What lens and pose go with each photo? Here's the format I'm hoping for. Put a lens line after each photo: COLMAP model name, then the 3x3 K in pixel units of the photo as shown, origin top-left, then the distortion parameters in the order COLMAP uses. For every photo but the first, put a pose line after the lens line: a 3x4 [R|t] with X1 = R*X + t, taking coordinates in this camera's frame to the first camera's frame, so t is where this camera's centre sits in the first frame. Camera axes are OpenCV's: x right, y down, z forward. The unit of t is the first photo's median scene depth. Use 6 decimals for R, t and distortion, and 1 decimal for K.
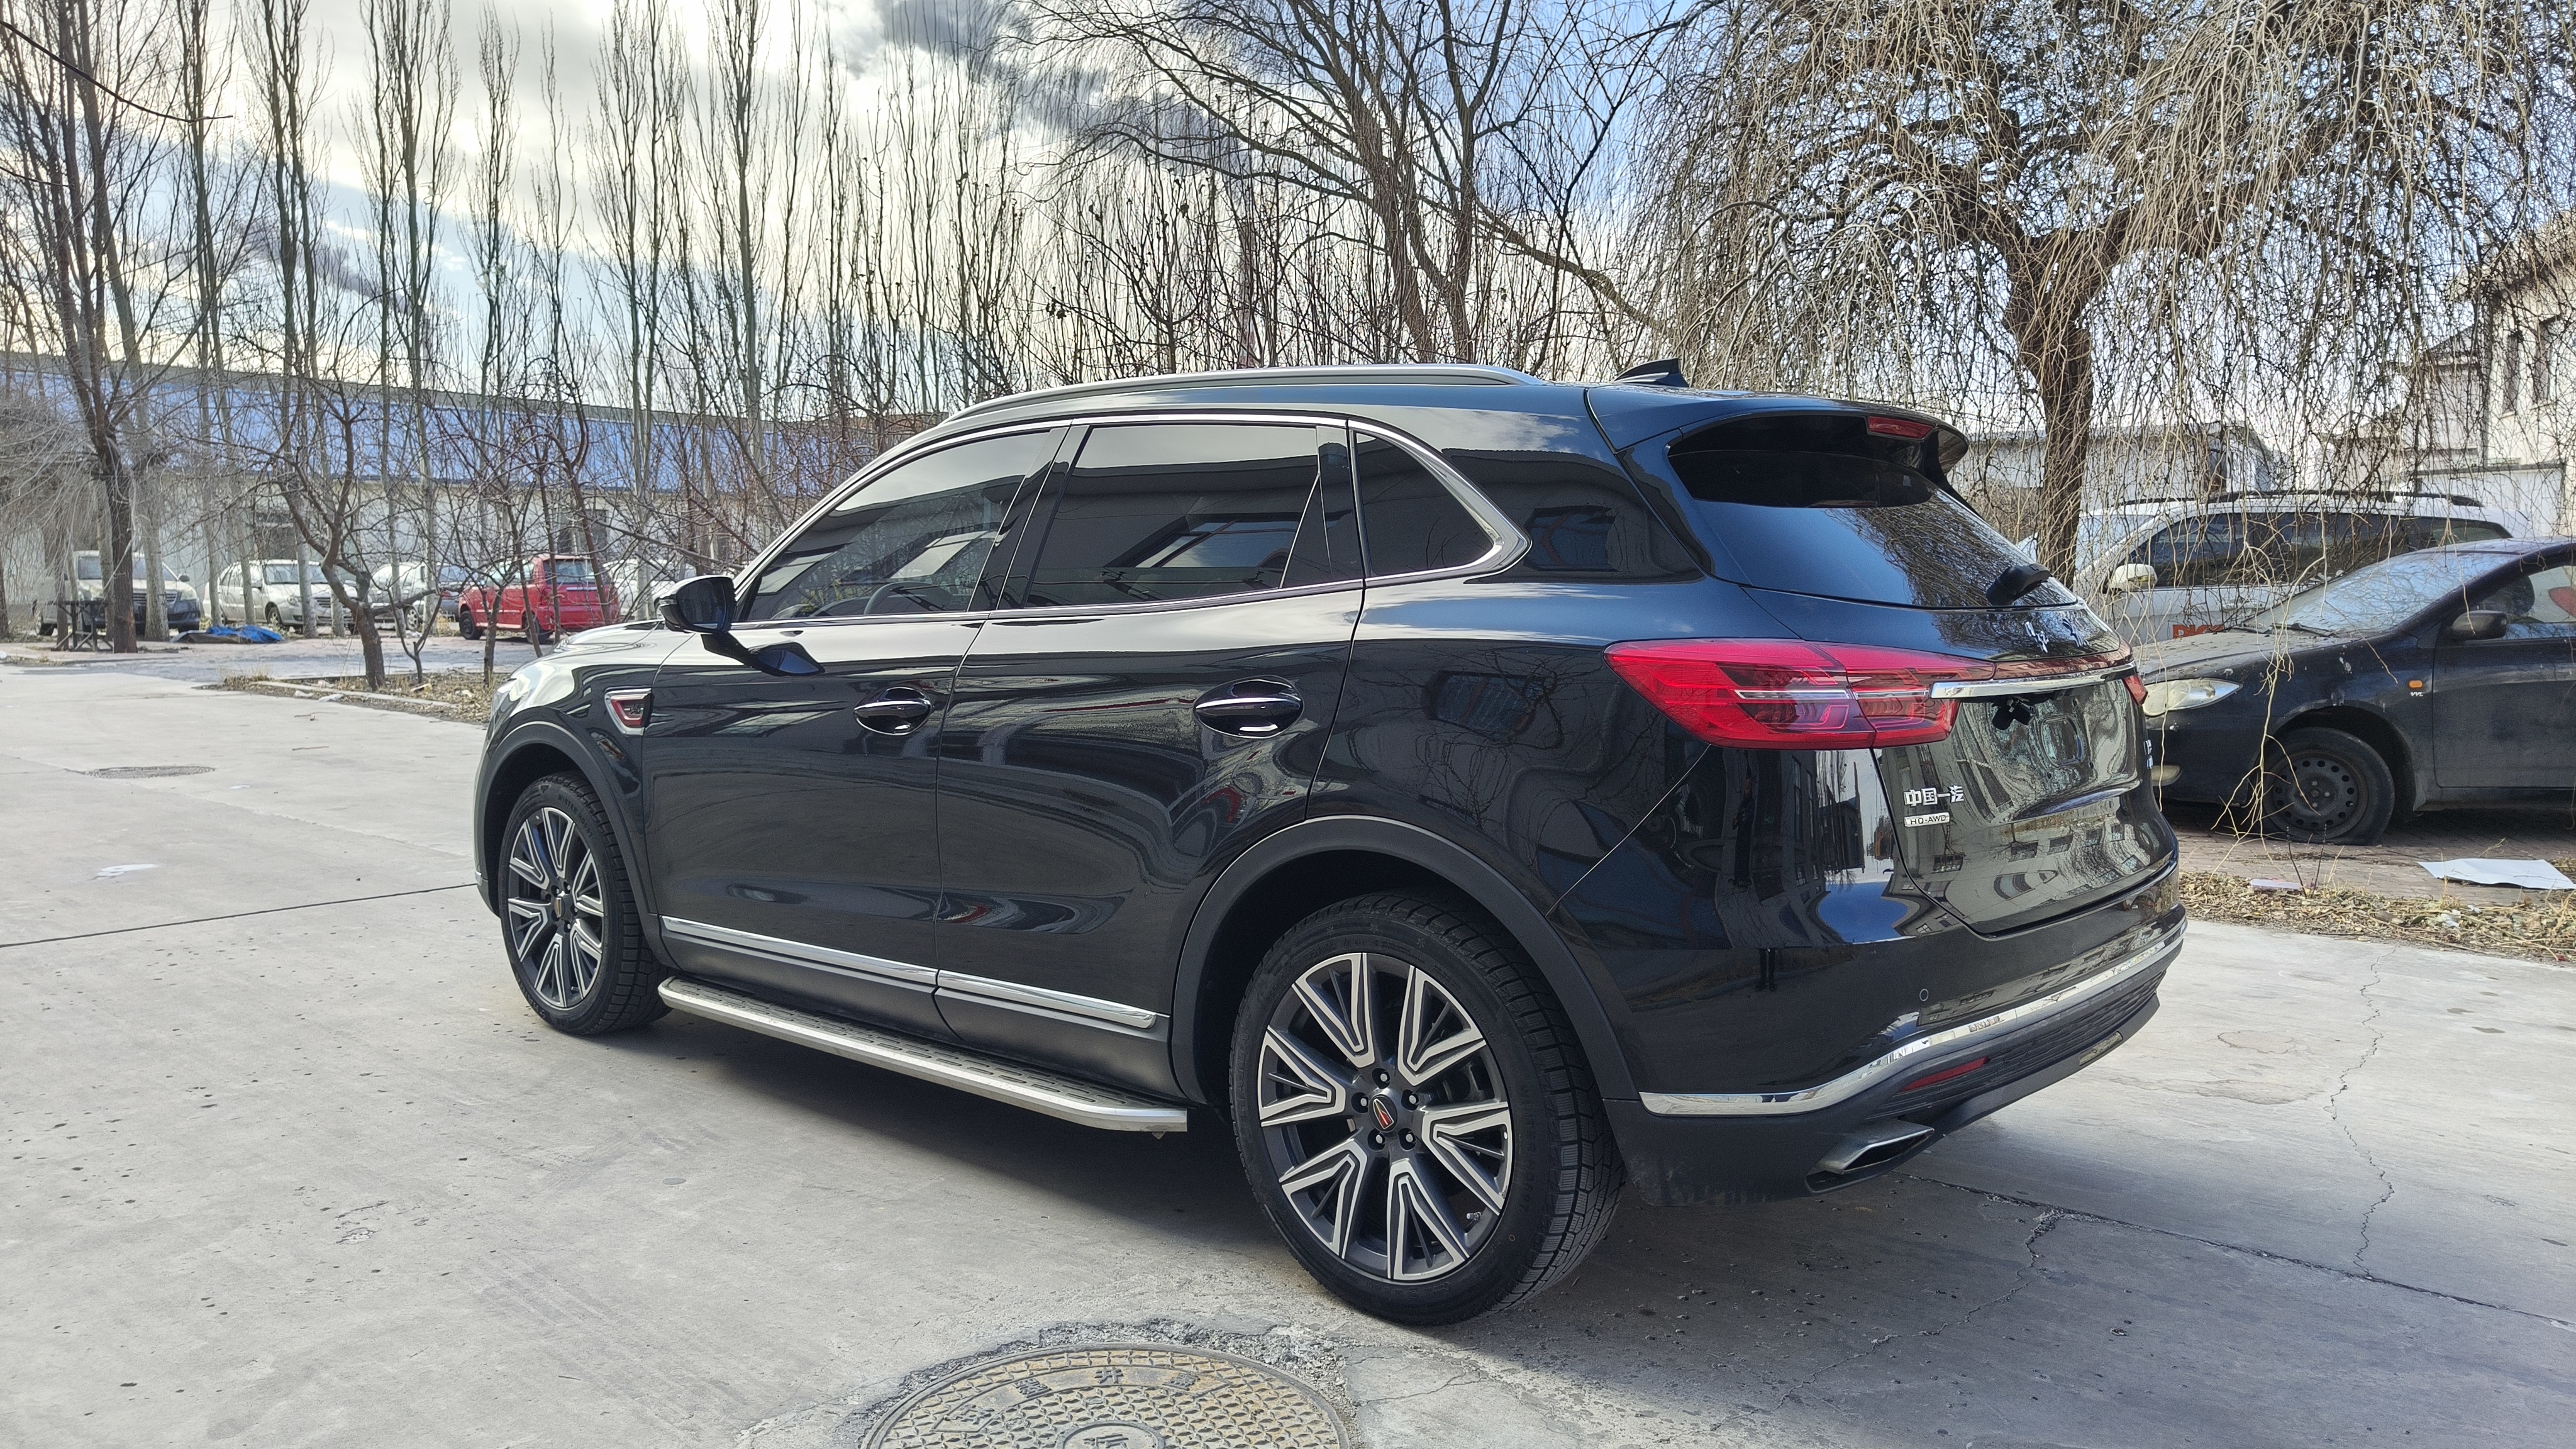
lens RADIAL K [[1805.1, 0, 1288.0], [0, 1805.1, 724.5], [0, 0, 1]] dist [0.004908, -0.000472]
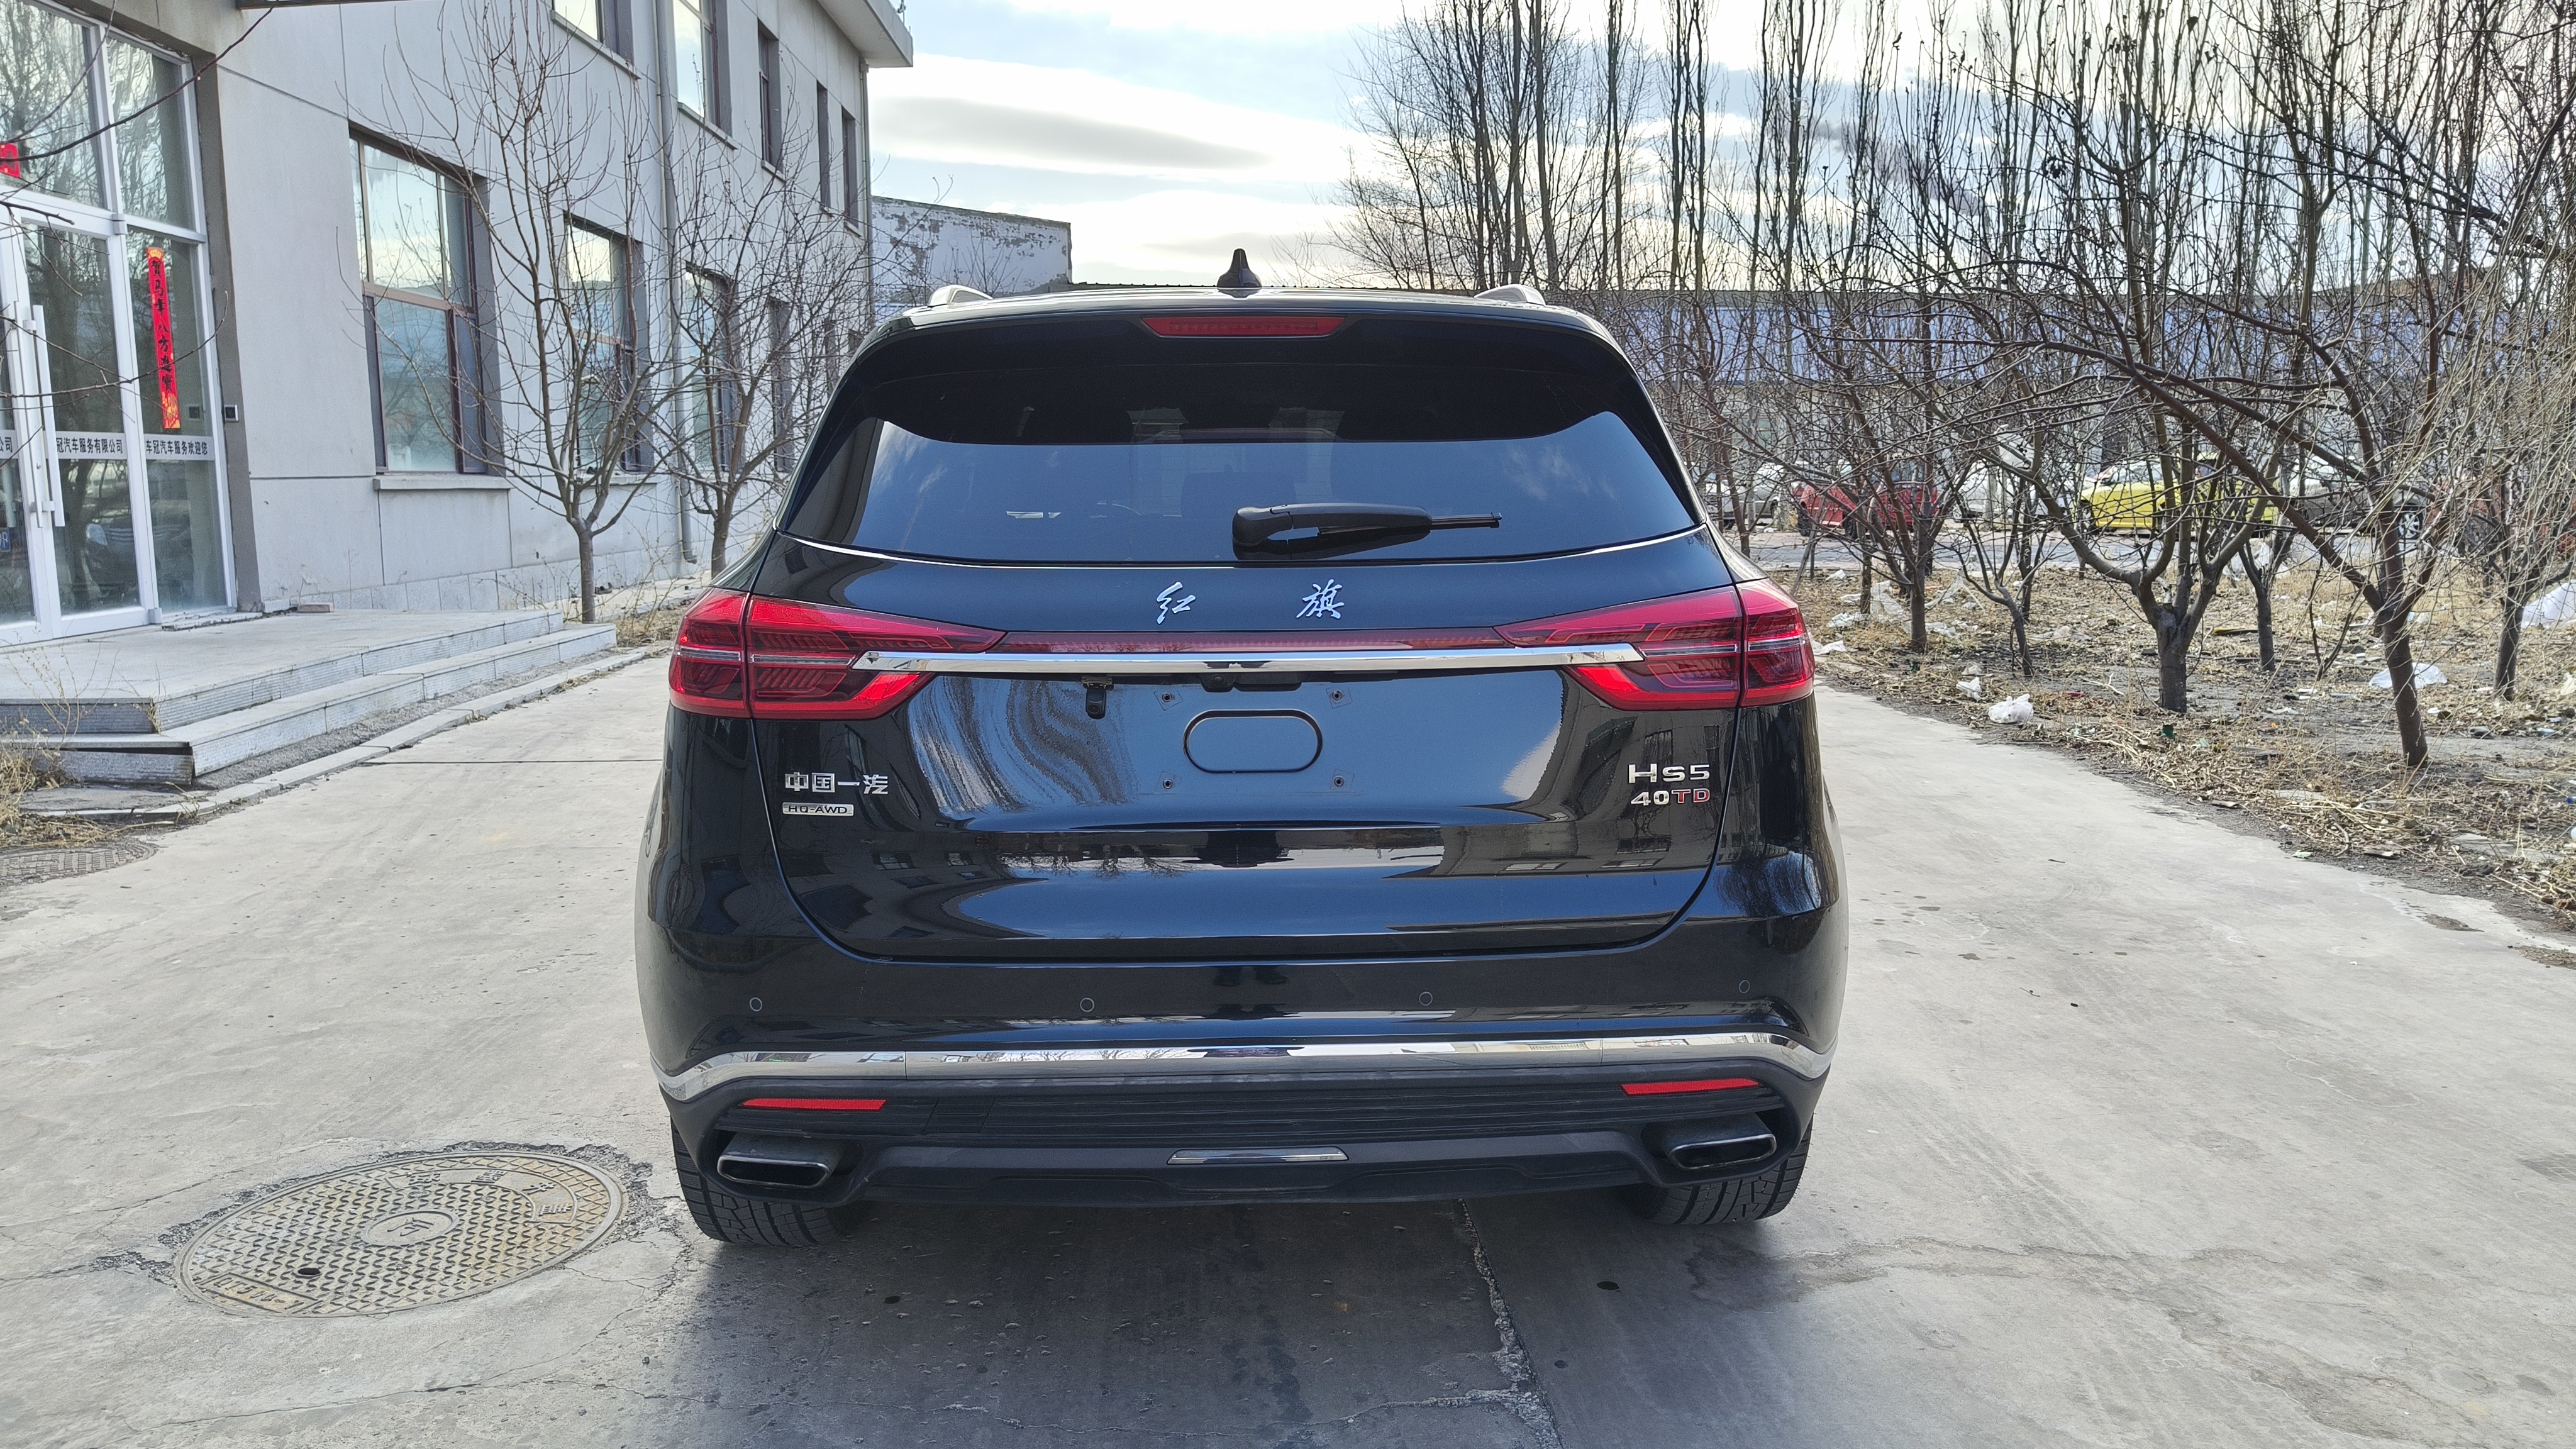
lens RADIAL K [[1805.1, 0, 1288.0], [0, 1805.1, 724.5], [0, 0, 1]] dist [0.004908, -0.000472]
pose [[0.697038, 0.098580, -0.710225, 1.052737], [-0.058171, 0.995014, 0.081017, -0.066069], [0.714670, -0.015157, 0.699297, 0.527775]]
